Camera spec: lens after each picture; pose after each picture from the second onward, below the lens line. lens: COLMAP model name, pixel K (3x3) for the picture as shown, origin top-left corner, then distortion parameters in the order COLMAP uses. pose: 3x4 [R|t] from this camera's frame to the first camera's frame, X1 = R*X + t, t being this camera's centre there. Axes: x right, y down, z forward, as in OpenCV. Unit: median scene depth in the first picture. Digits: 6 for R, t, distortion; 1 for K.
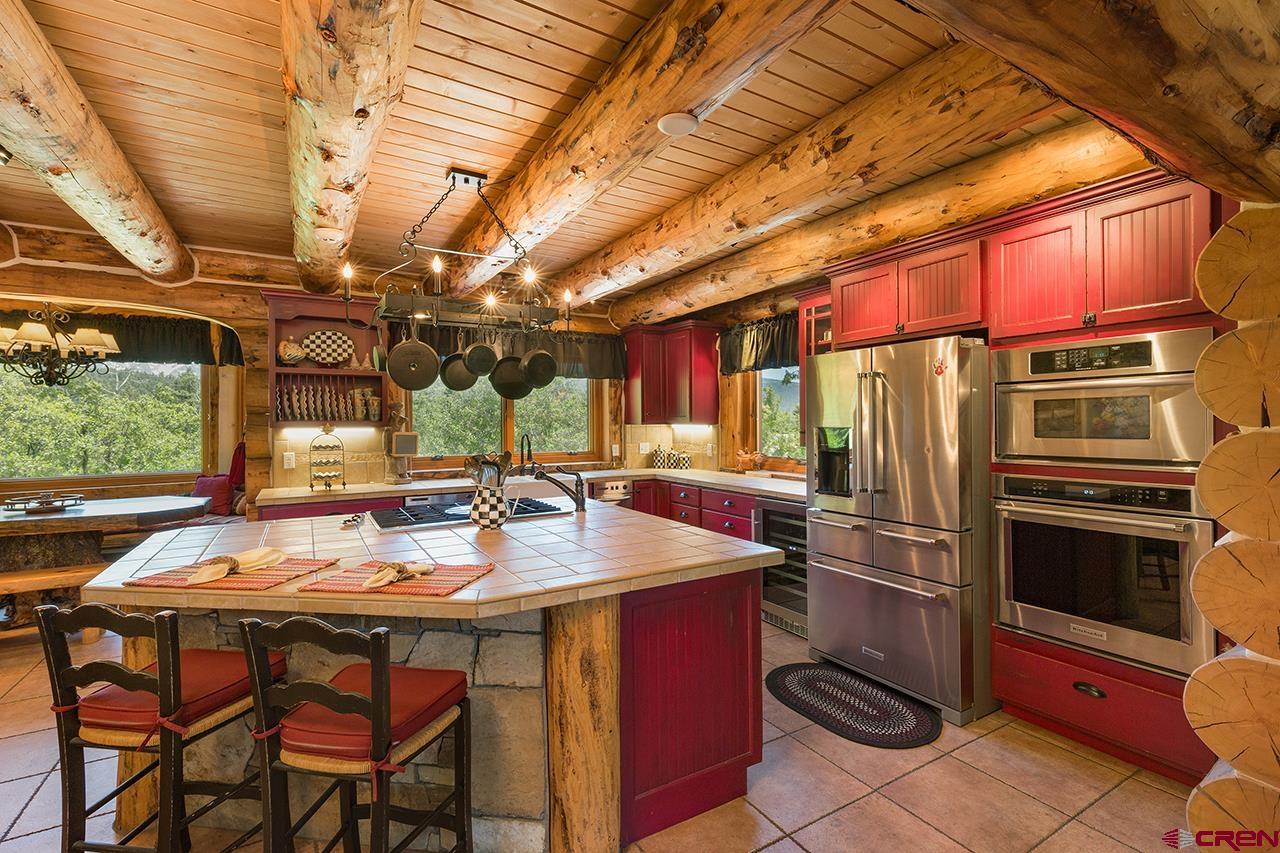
lens RADIAL K [[576.2, 0, 640.0], [0, 576.2, 426.5], [0, 0, 1]] dist [-0.003768, -0.000453]
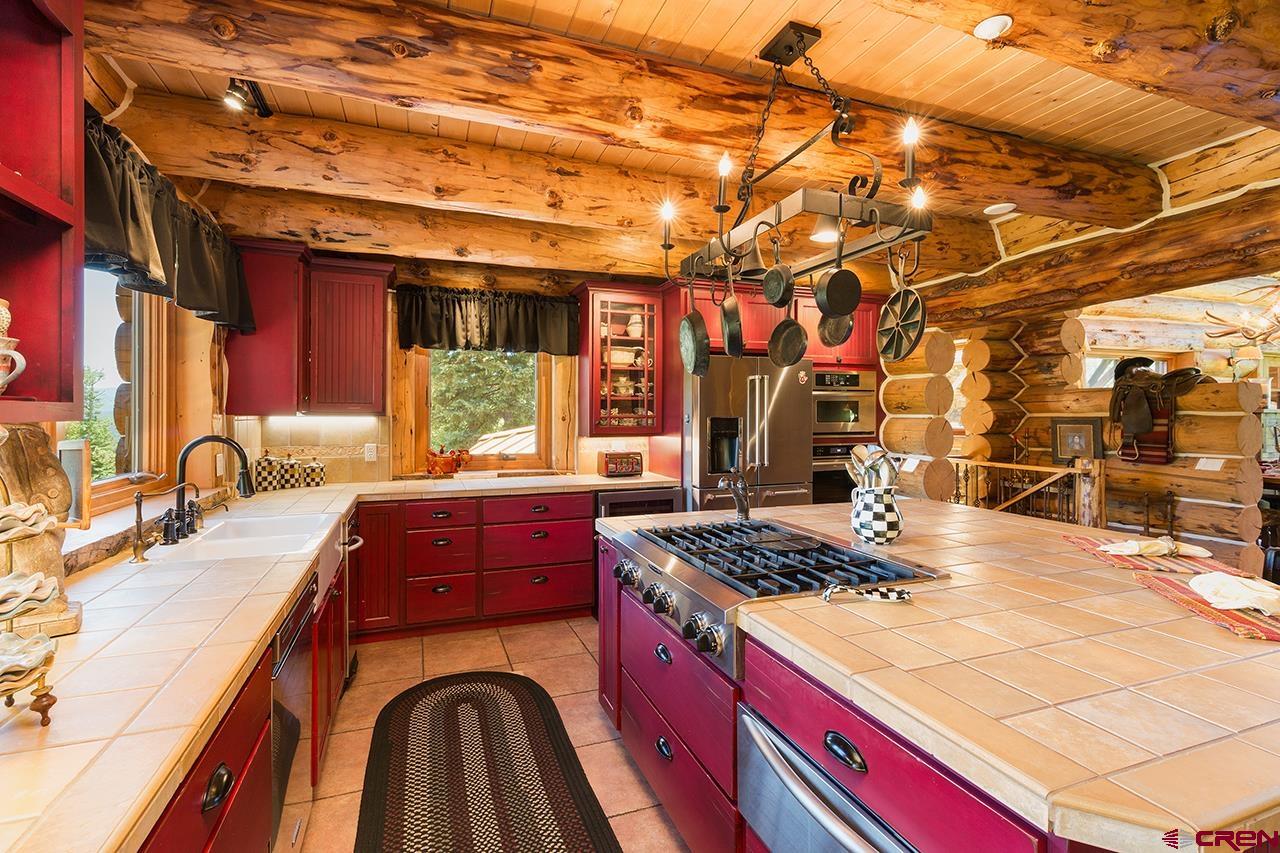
lens RADIAL K [[576.2, 0, 640.0], [0, 576.2, 426.5], [0, 0, 1]] dist [-0.003768, -0.000453]
pose [[0.169945, -0.019973, 0.985251, -0.710624], [0.007159, 0.999793, 0.019033, -0.002833], [-0.985428, 0.003819, 0.170053, 0.763080]]
